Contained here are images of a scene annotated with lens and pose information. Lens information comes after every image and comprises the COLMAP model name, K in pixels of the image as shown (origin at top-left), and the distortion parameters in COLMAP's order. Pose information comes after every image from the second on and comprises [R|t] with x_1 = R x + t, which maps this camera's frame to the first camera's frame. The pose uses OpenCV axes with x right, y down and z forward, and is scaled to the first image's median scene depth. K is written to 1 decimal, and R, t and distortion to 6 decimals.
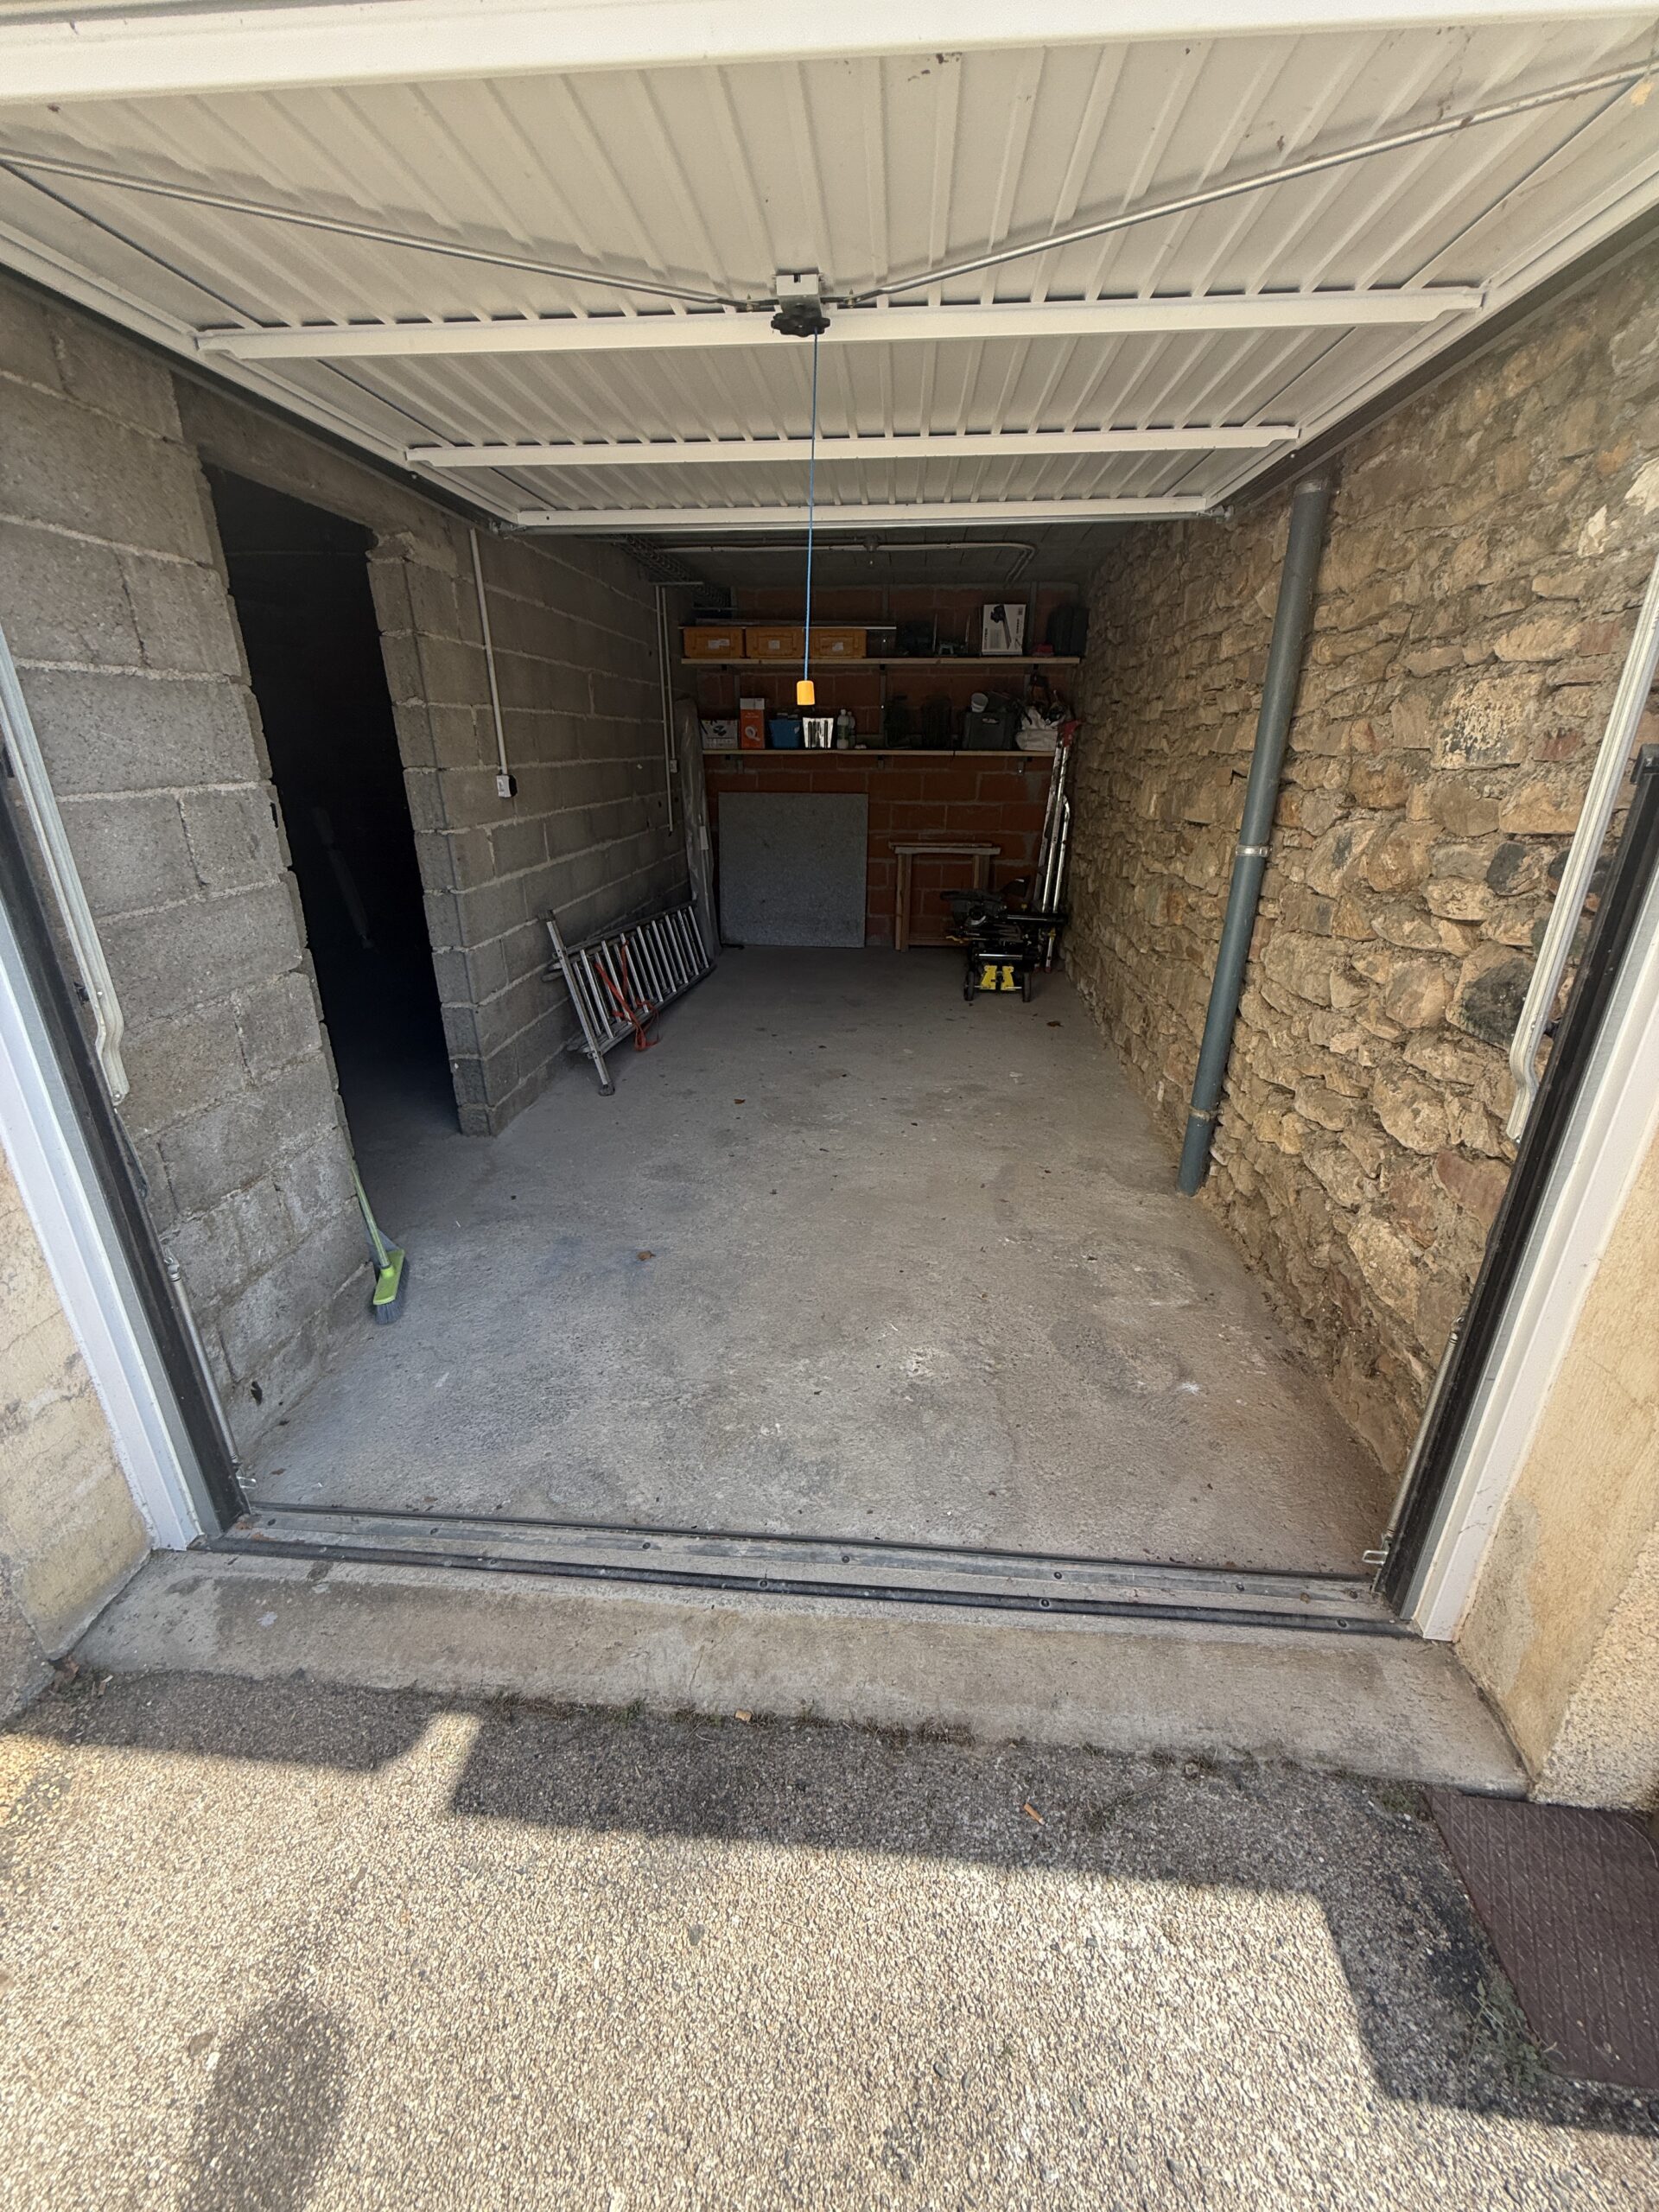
lens RADIAL K [[894.7, 0, 829.5], [0, 894.7, 1106.0], [0, 0, 1]] dist [0.001760, 0.000259]
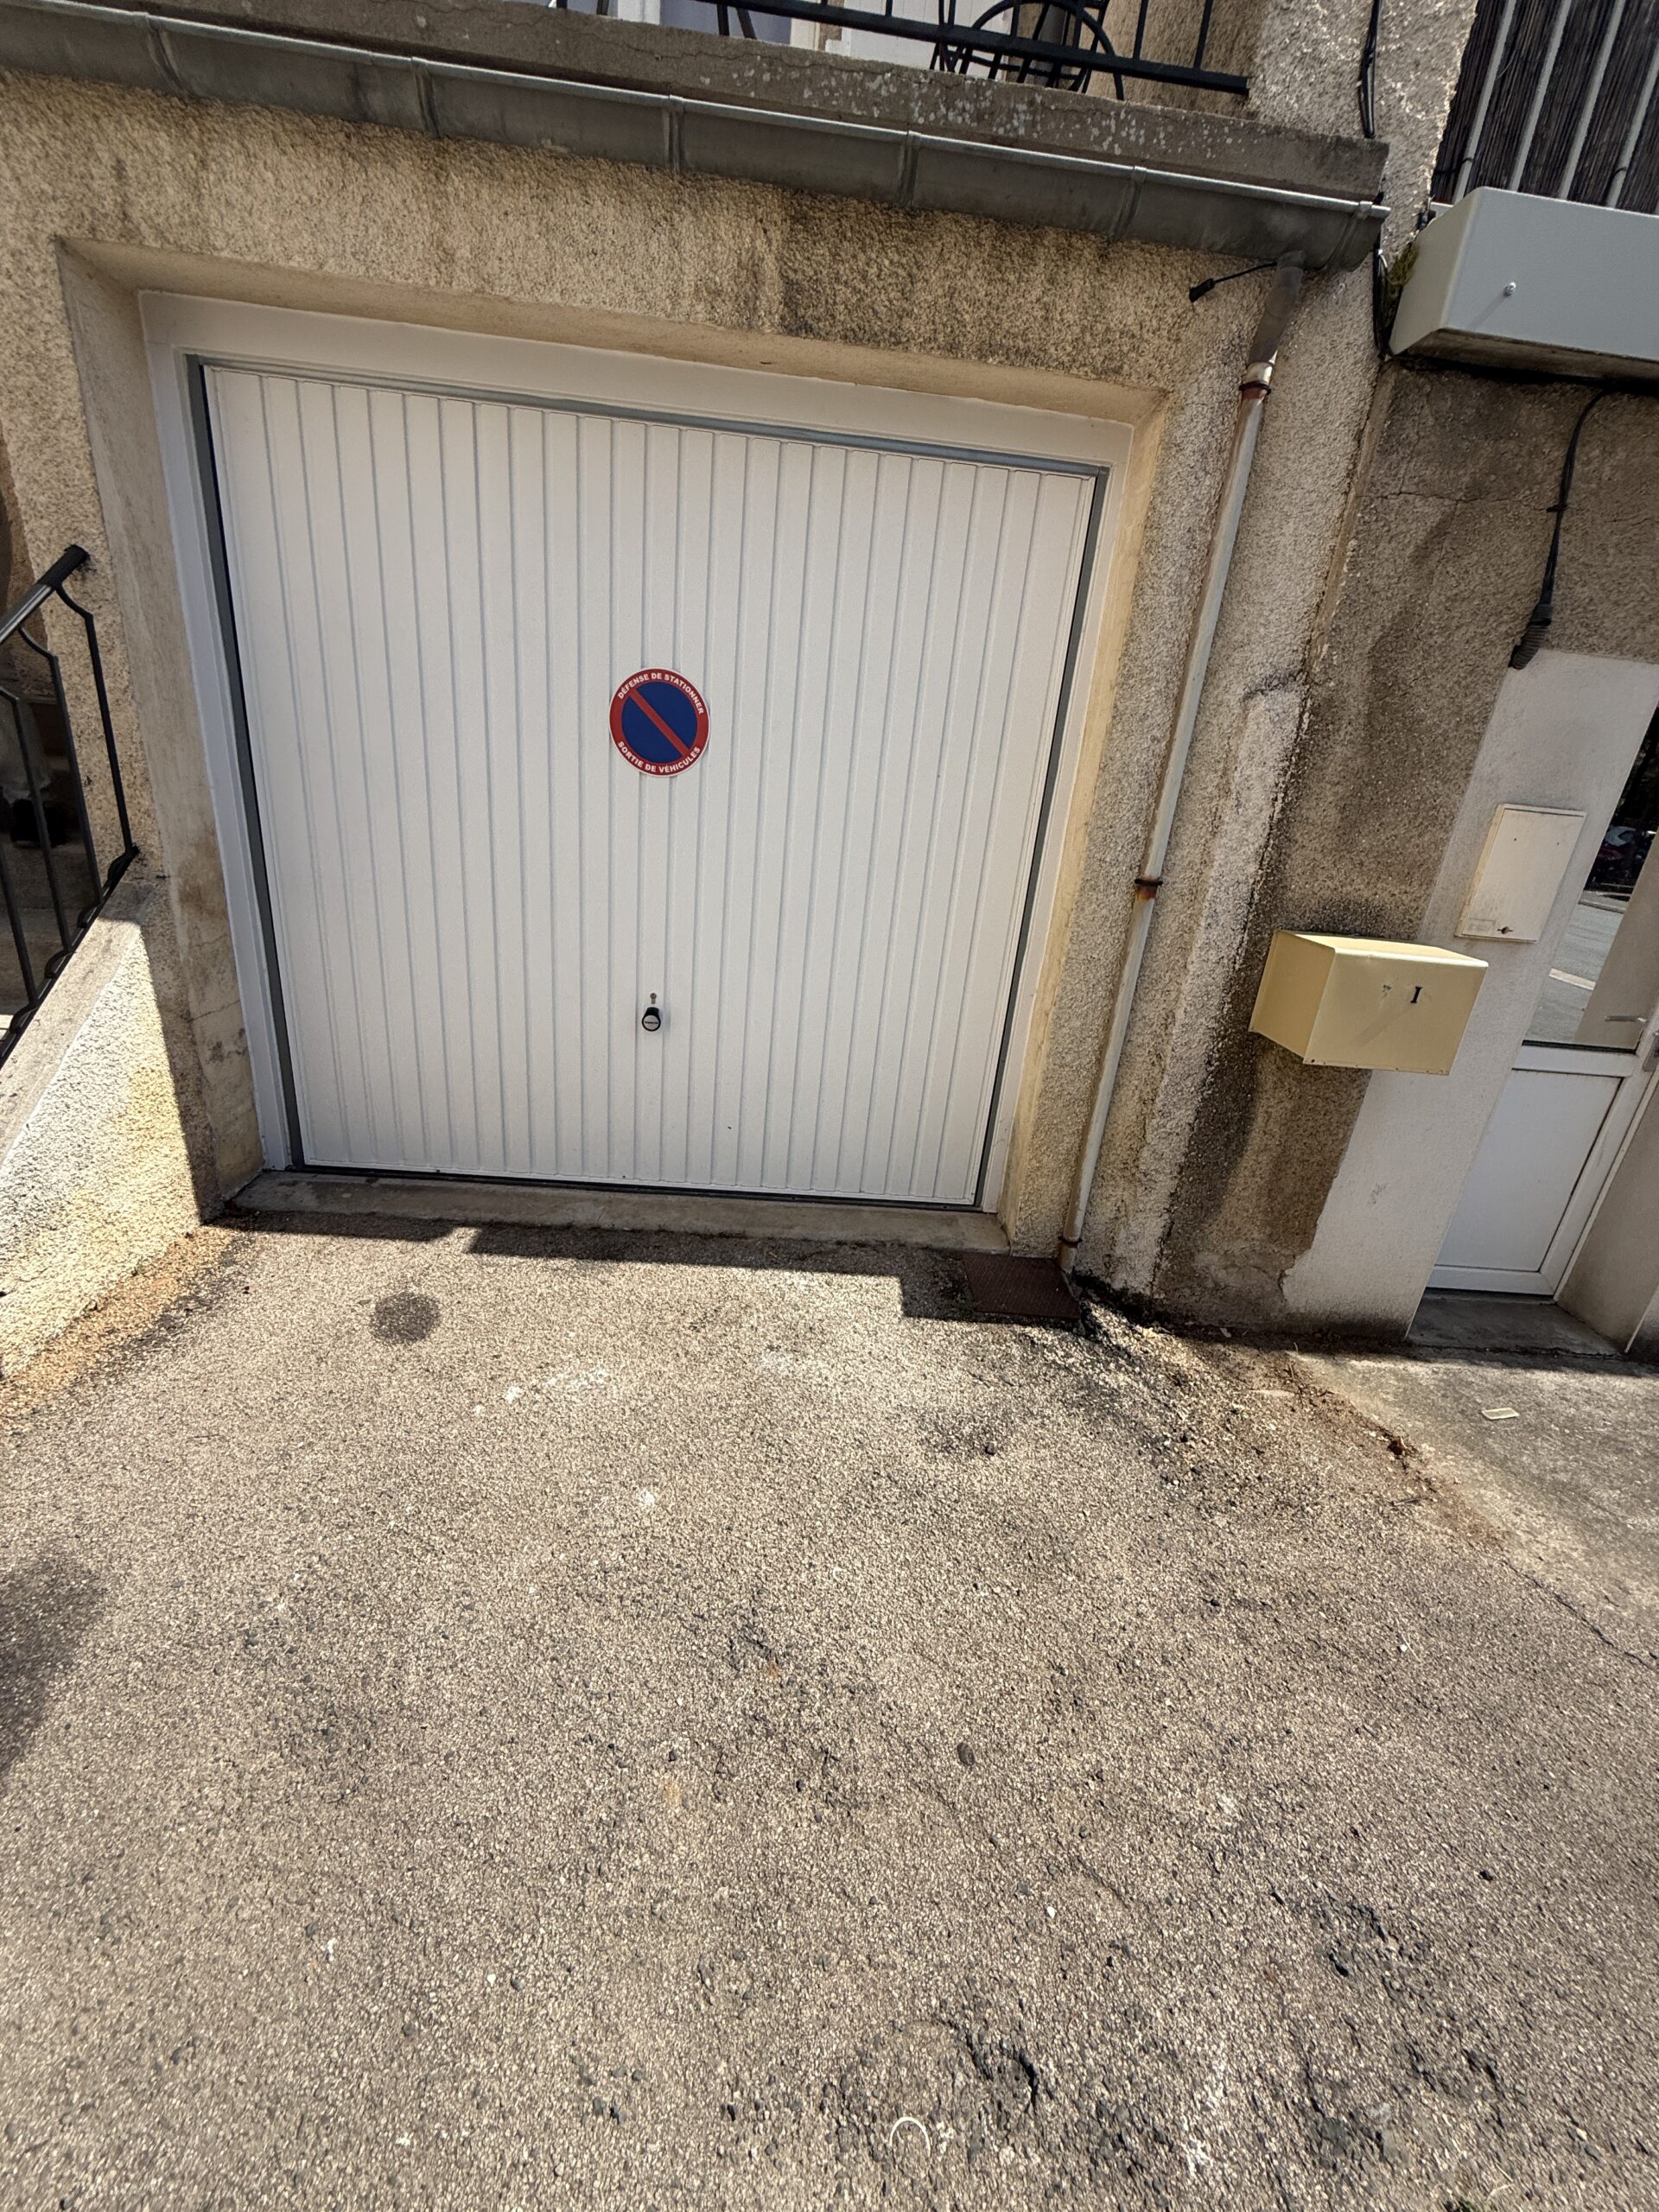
lens RADIAL K [[877.3, 0, 830.8], [0, 877.3, 1099.5], [0, 0, 1]] dist [0.001144, 0.000064]
pose [[0.988679, 0.039470, 0.144760, 0.053394], [-0.037851, 0.999186, -0.013927, 0.437295], [-0.145192, 0.008290, 0.989369, -0.947395]]
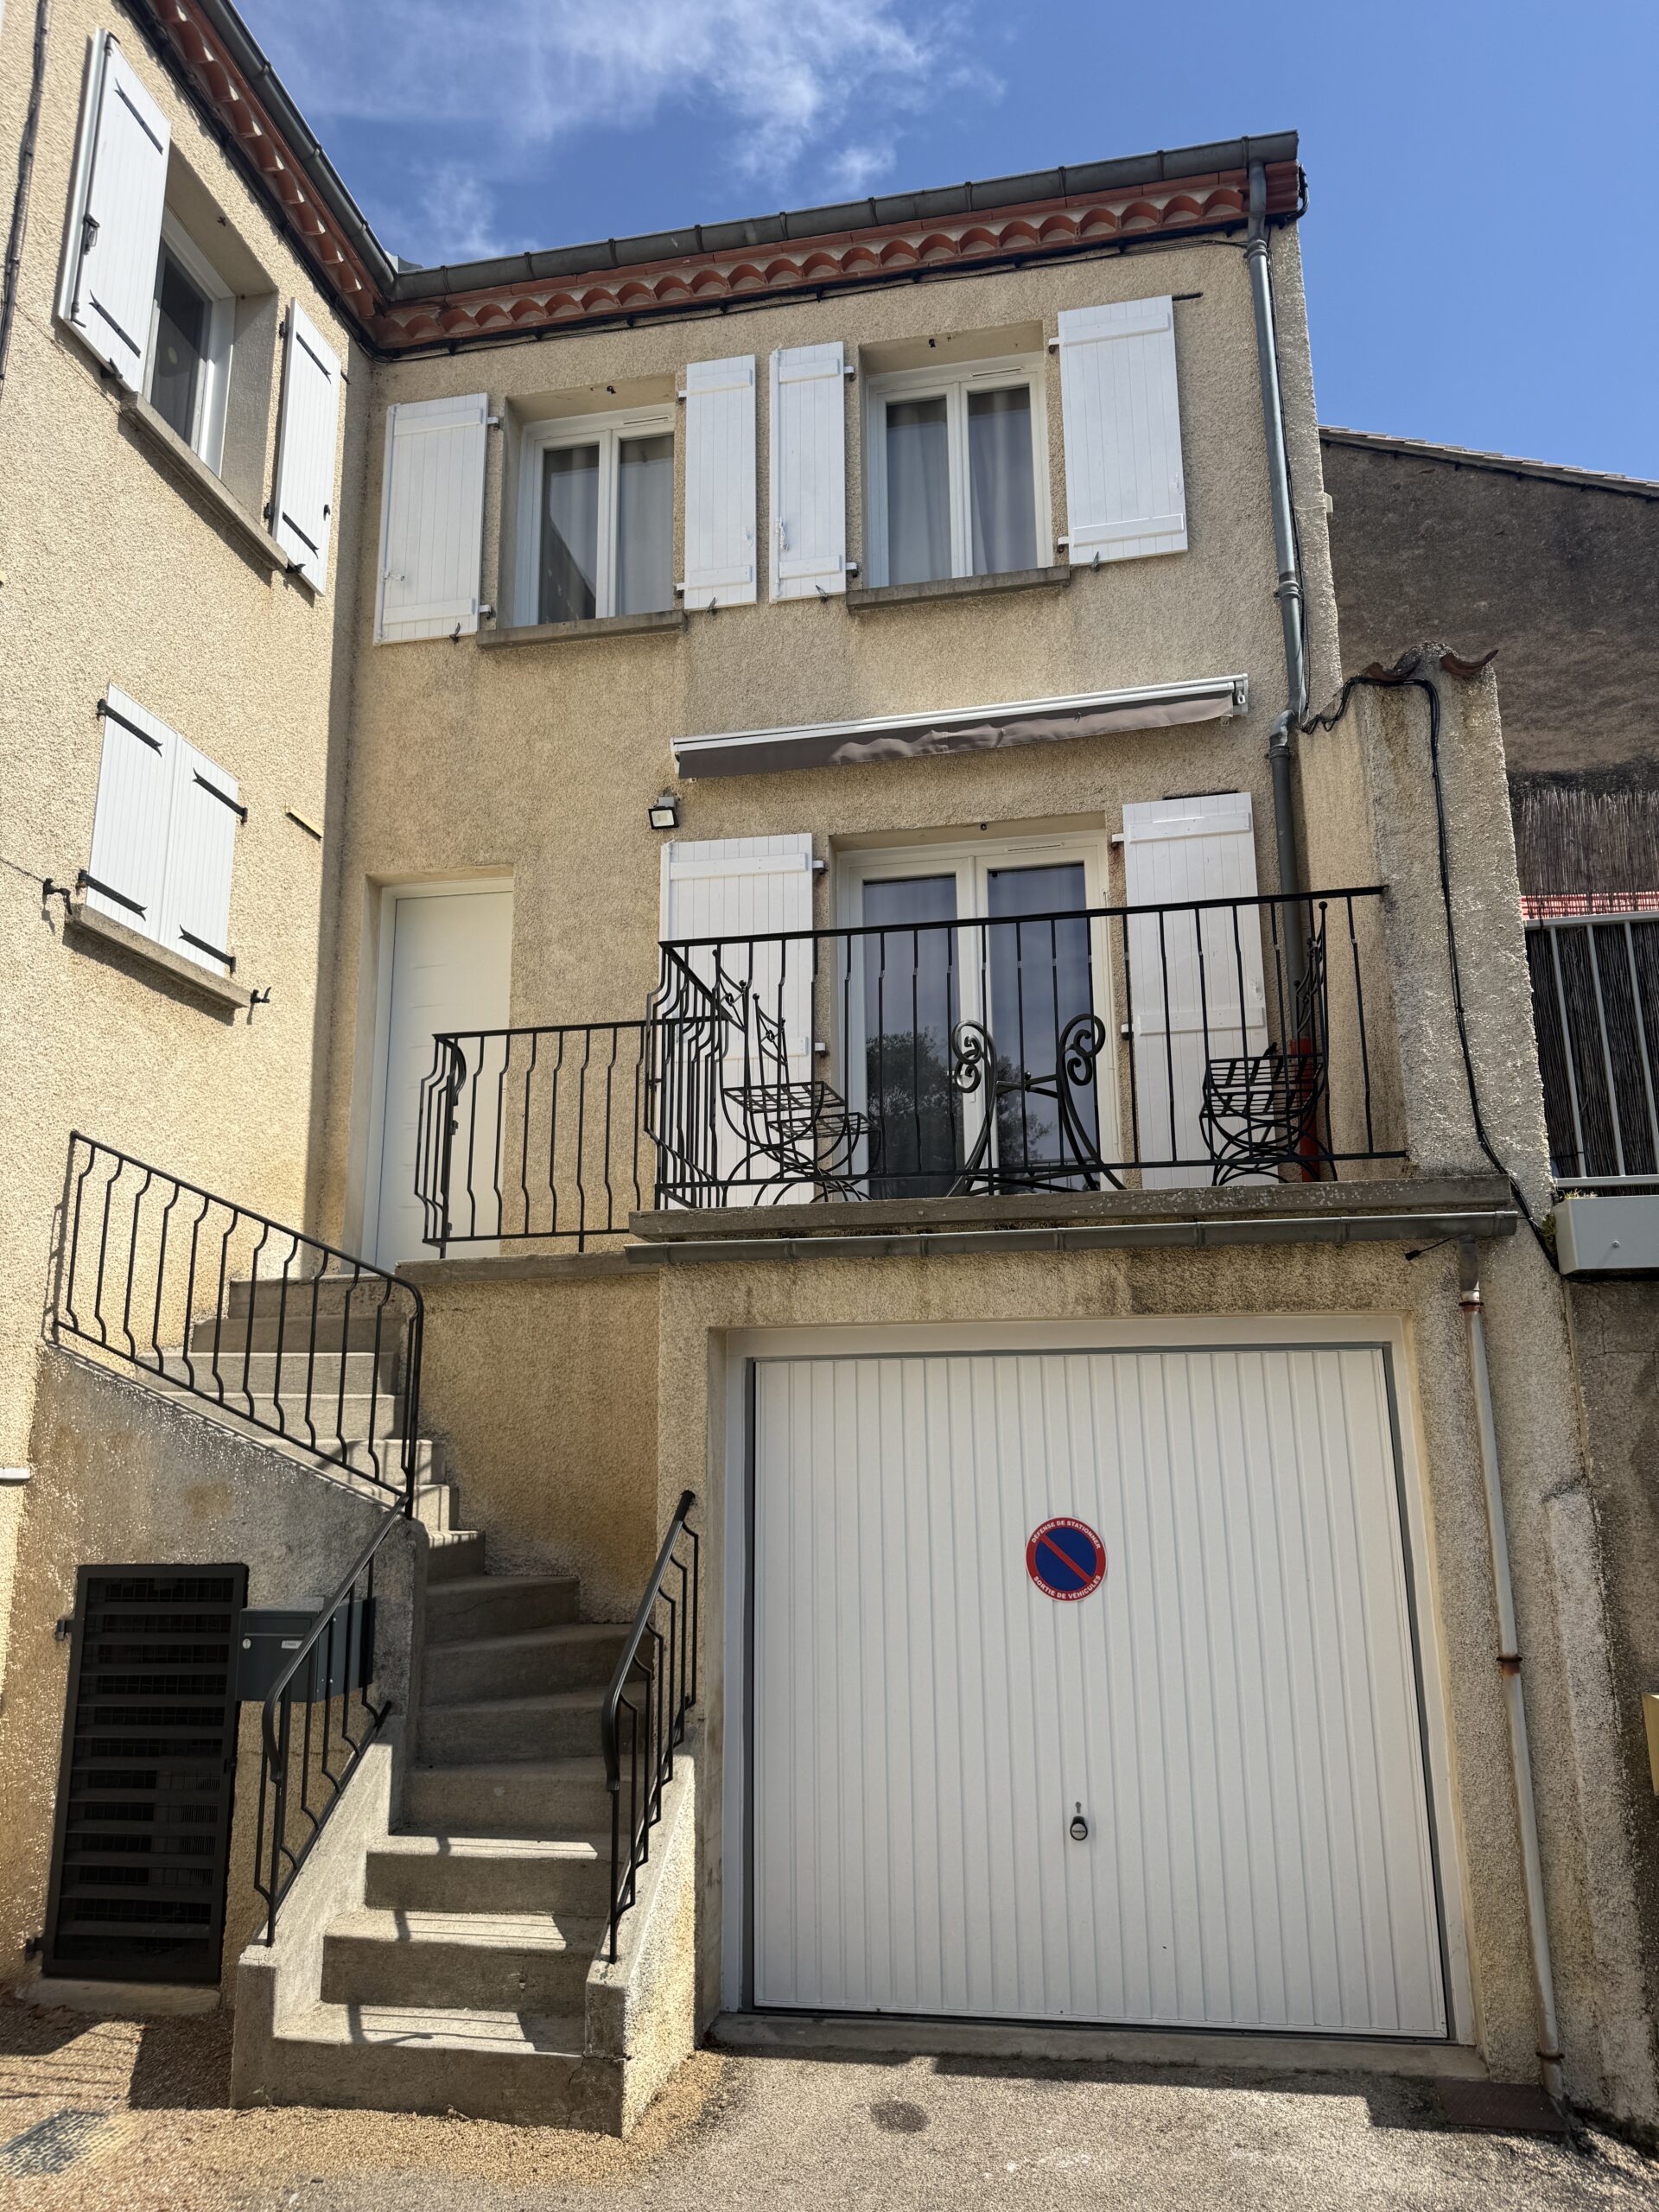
lens RADIAL K [[1554.7, 0, 835.2], [0, 1554.7, 1098.2], [0, 0, 1]] dist [0.024634, -0.036215]
pose [[0.993517, -0.041363, -0.105888, -0.175580], [-0.028137, 0.812997, -0.581588, 1.010102], [0.110143, 0.580797, 0.806563, -3.023393]]
